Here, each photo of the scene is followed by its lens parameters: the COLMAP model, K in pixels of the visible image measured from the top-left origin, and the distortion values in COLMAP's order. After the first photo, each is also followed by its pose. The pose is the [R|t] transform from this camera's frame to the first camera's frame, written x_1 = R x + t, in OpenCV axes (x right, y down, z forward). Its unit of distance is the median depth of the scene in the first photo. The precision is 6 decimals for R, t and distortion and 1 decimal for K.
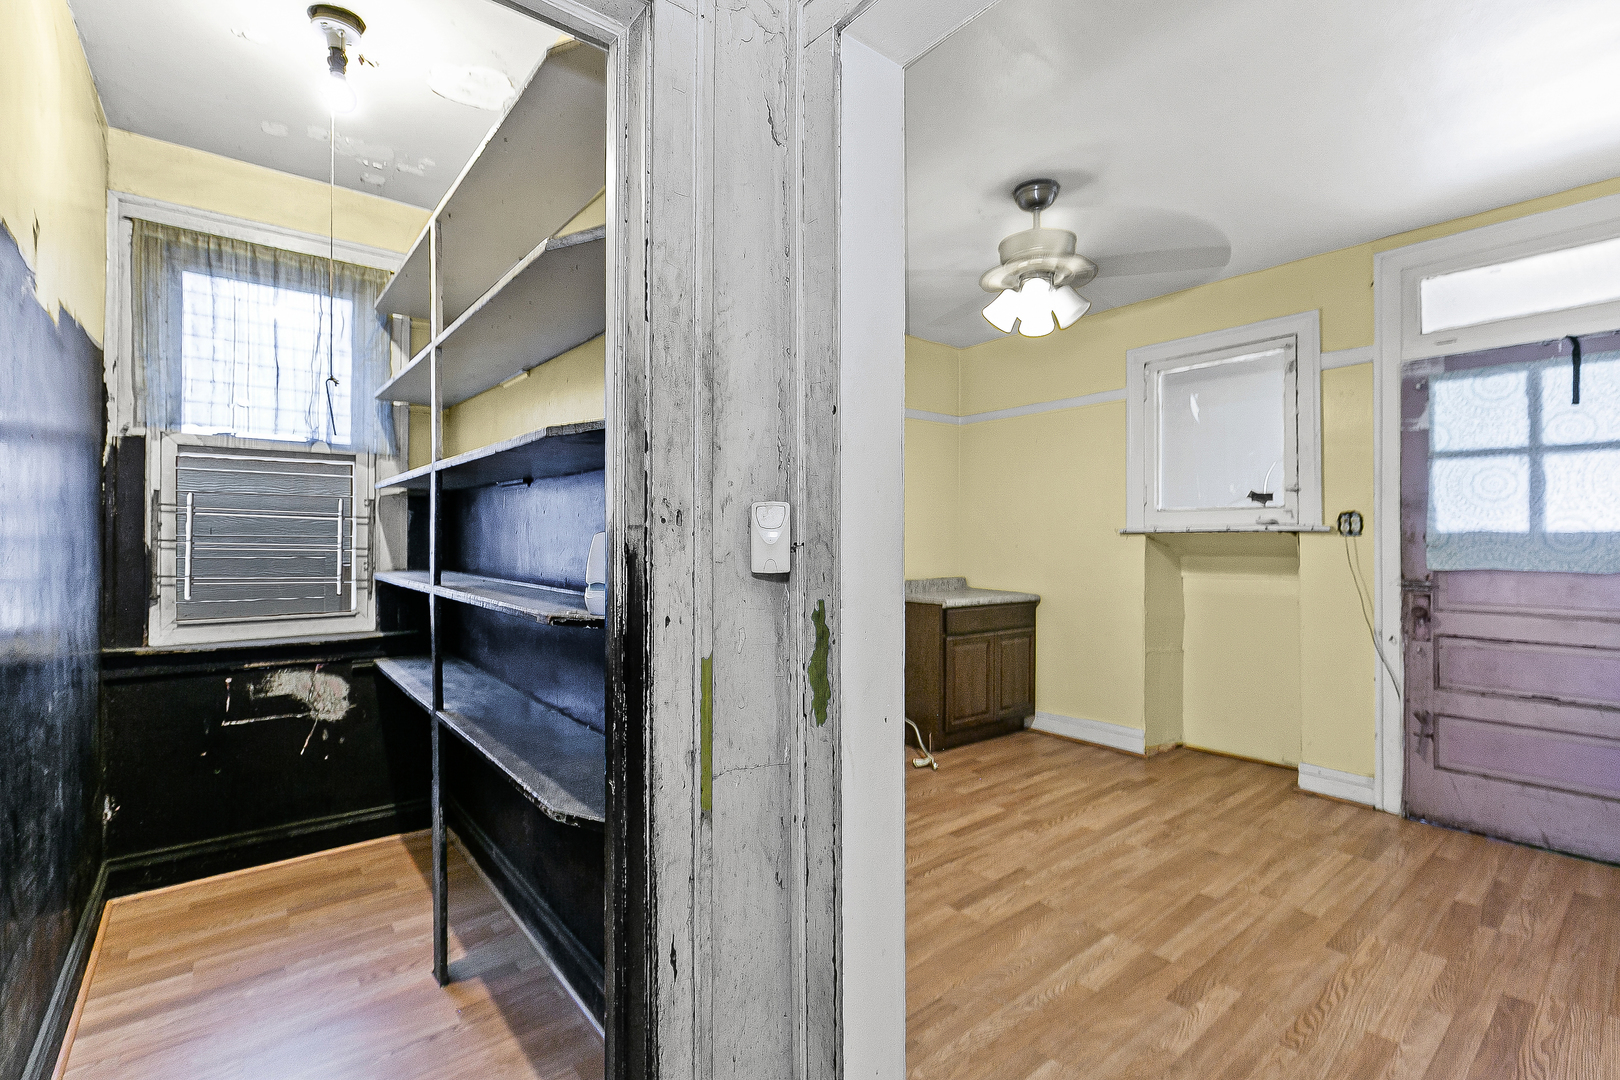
lens RADIAL K [[724.2, 0, 811.9], [0, 724.2, 534.4], [0, 0, 1]] dist [-0.000480, -0.000325]
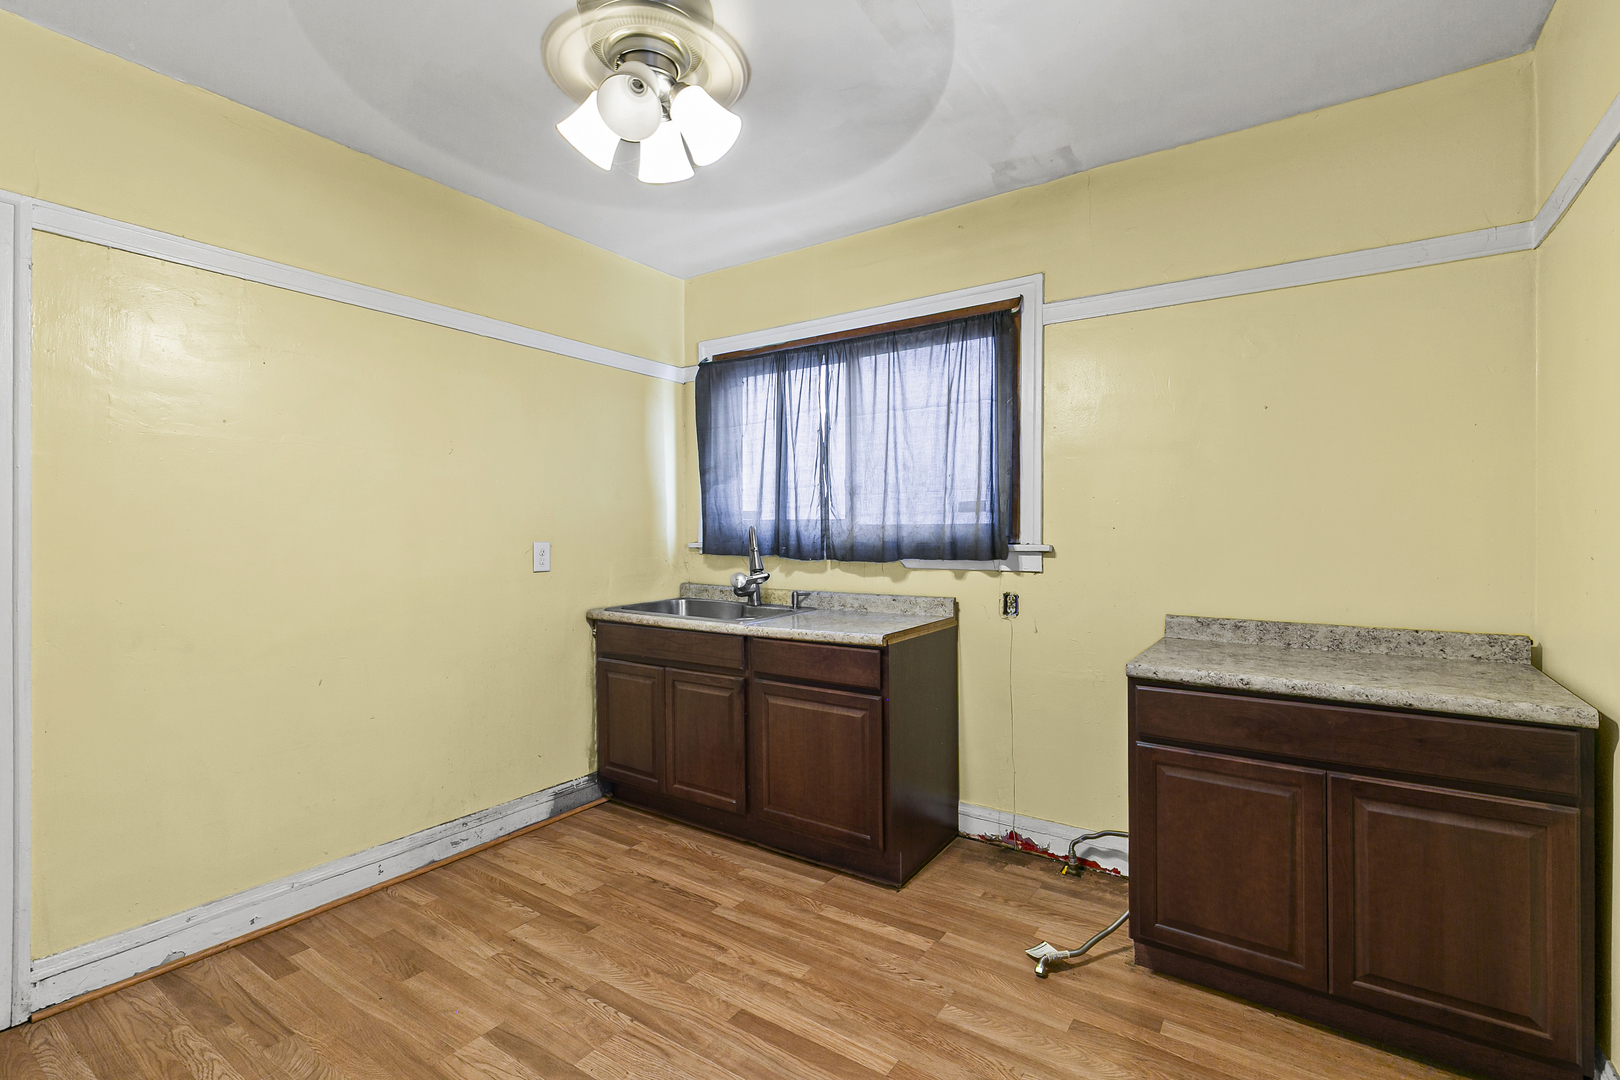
lens RADIAL K [[740.0, 0, 807.4], [0, 740.0, 528.8], [0, 0, 1]] dist [0.001864, 0.000119]
pose [[0.279554, -0.006901, -0.960105, 0.799393], [0.006282, 0.999966, -0.005358, 0.002471], [0.960109, -0.004533, 0.279588, 0.856931]]
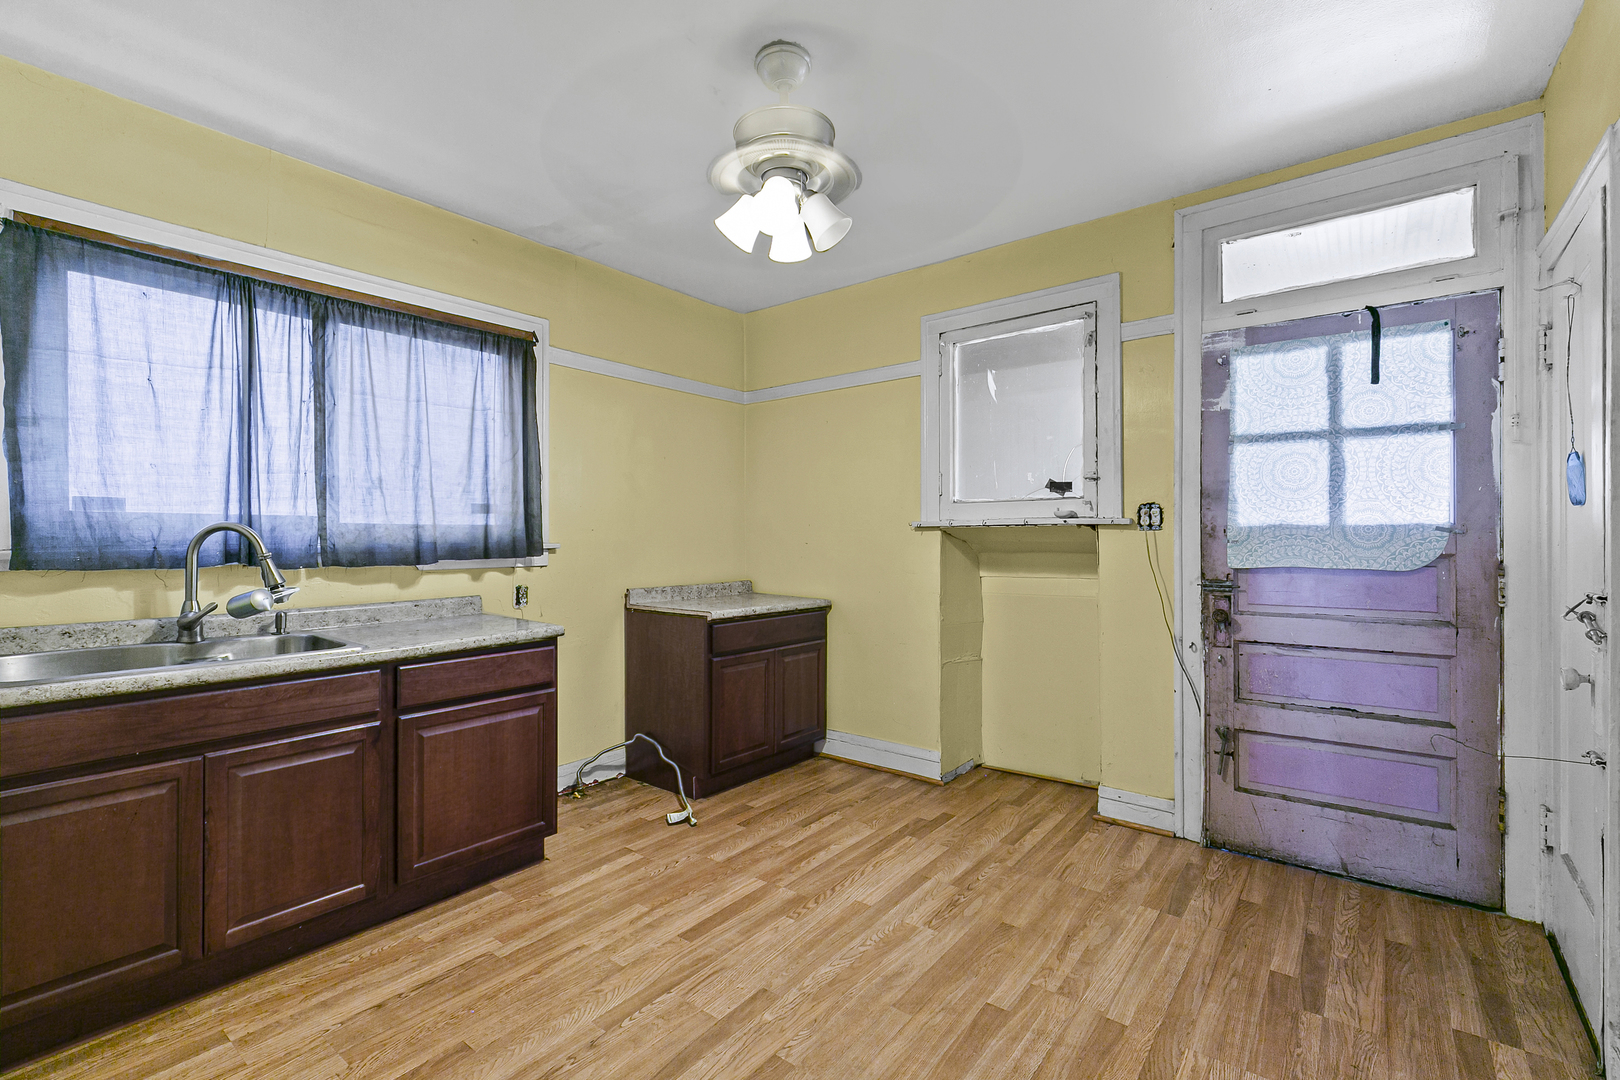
lens RADIAL K [[719.4, 0, 820.3], [0, 719.4, 536.8], [0, 0, 1]] dist [0.012243, -0.000434]
pose [[0.973328, -0.004776, 0.229368, 0.157513], [0.002947, 0.999961, 0.008316, 0.001742], [-0.229399, -0.007418, 0.973304, 0.248636]]
